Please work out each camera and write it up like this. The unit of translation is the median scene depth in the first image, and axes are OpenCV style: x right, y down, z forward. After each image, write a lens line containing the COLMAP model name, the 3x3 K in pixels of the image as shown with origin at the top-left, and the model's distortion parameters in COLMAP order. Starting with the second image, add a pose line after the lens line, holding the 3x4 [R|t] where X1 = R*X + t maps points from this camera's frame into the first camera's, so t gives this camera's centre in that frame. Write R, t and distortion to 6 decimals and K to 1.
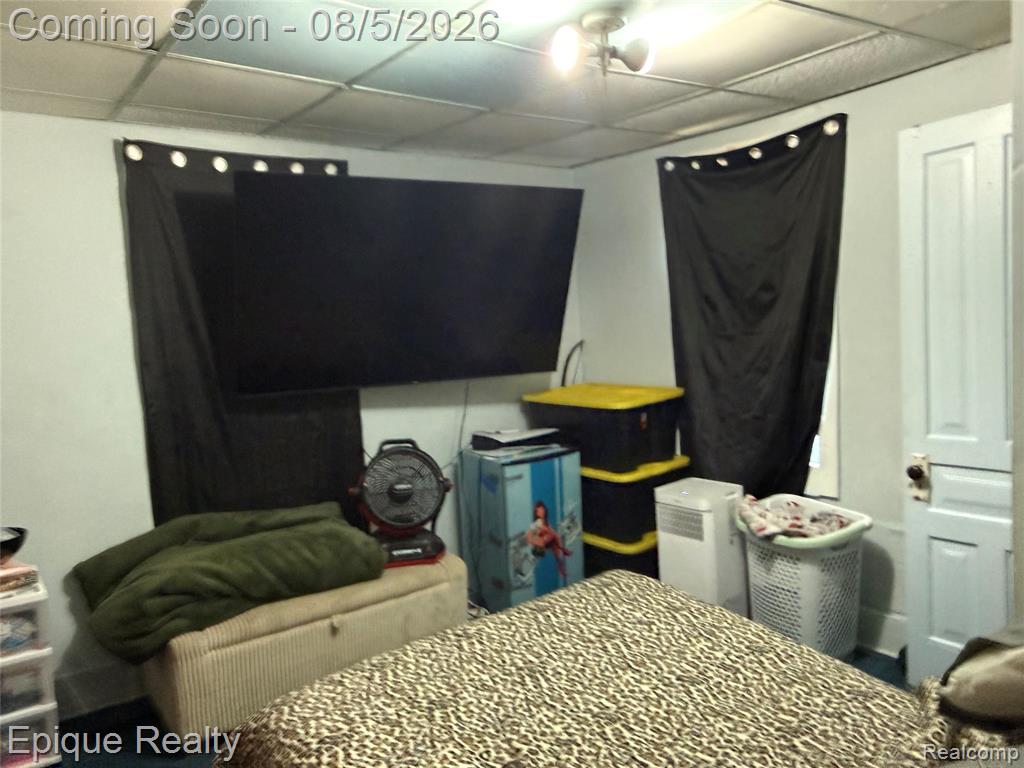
lens RADIAL K [[745.4, 0, 511.7], [0, 745.4, 383.1], [0, 0, 1]] dist [-0.006659, -0.000886]
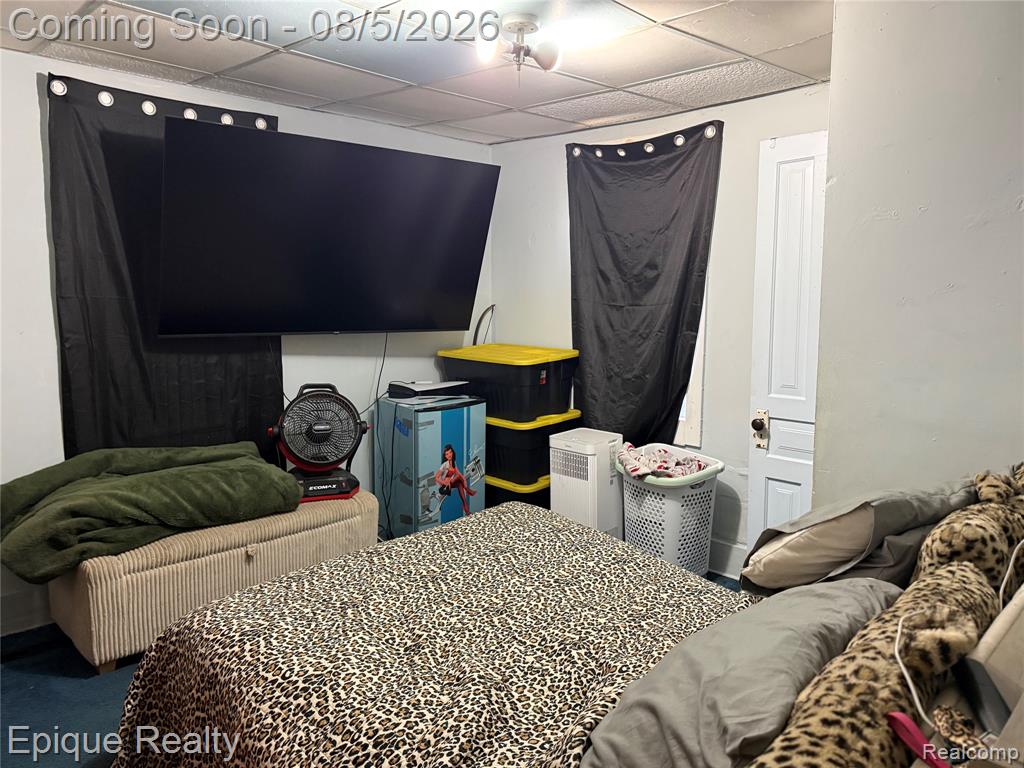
lens RADIAL K [[735.8, 0, 544.2], [0, 735.8, 383.3], [0, 0, 1]] dist [0.084749, -0.116522]
pose [[0.986235, 0.043926, 0.159408, -0.000928], [-0.049799, 0.998213, 0.033036, 0.025853], [-0.157672, -0.040519, 0.986660, -0.125153]]
